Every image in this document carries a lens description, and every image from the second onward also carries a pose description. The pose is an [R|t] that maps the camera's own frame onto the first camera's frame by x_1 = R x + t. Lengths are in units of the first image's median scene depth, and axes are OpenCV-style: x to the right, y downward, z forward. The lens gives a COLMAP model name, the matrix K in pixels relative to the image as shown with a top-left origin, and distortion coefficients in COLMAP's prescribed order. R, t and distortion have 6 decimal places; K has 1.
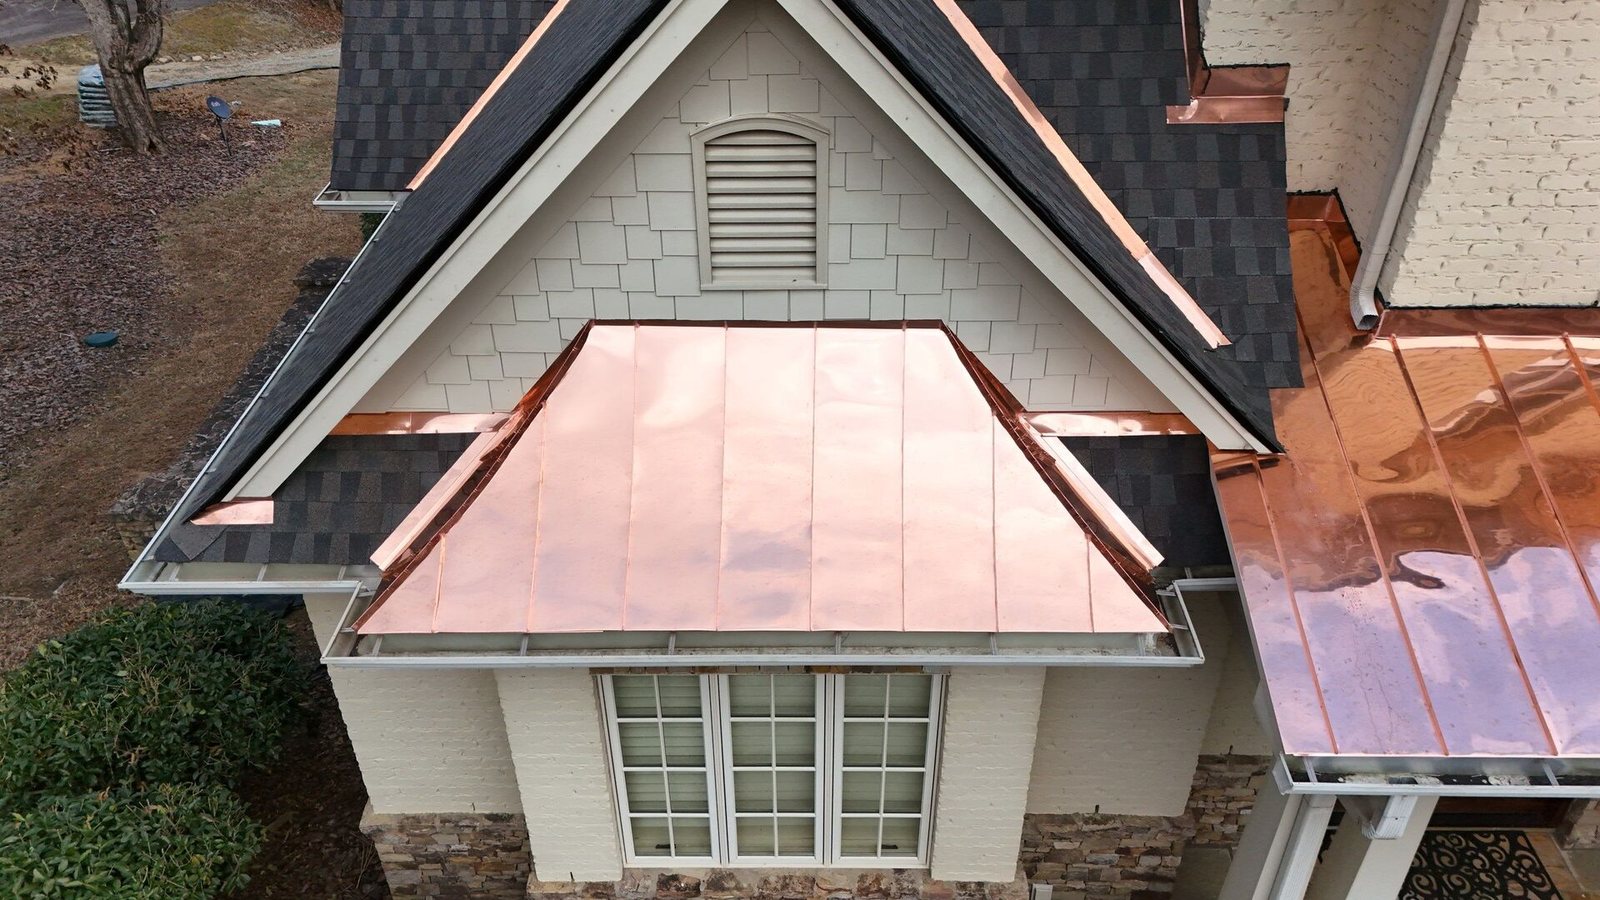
lens RADIAL K [[1179.4, 0, 799.8], [0, 1179.4, 444.4], [0, 0, 1]] dist [0.021852, -0.004305]
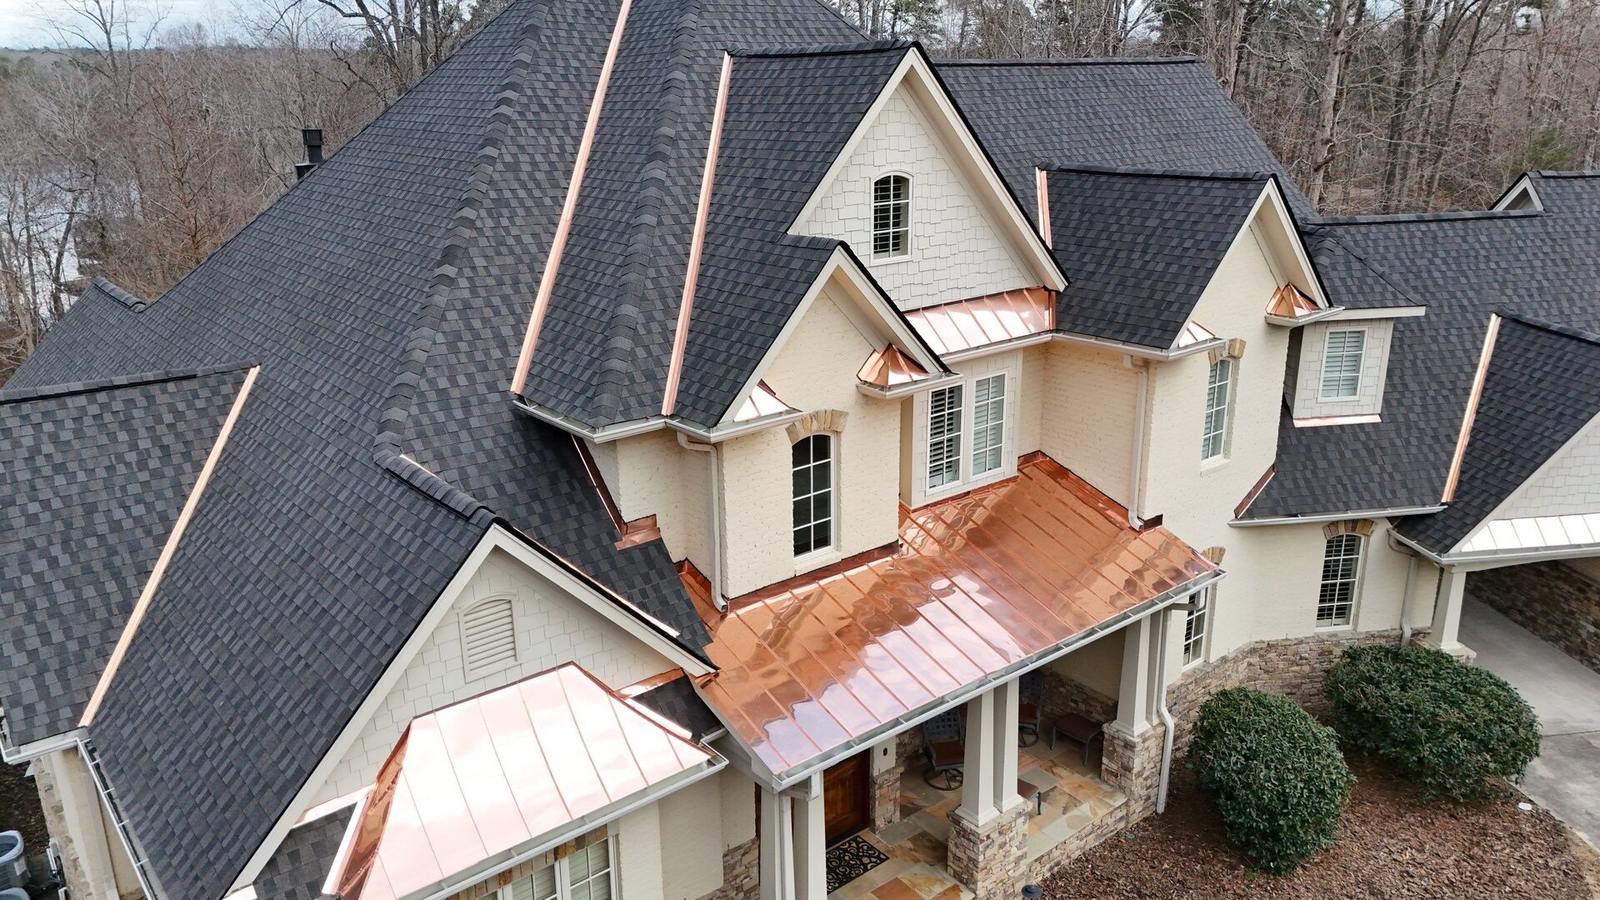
lens RADIAL K [[1179.4, 0, 800.9], [0, 1179.4, 449.9], [0, 0, 1]] dist [0.021852, -0.004305]
pose [[0.761782, -0.199759, 0.616267, -0.768234], [0.377955, 0.909641, -0.172345, 0.070261], [-0.526155, 0.364210, 0.768448, -0.968259]]
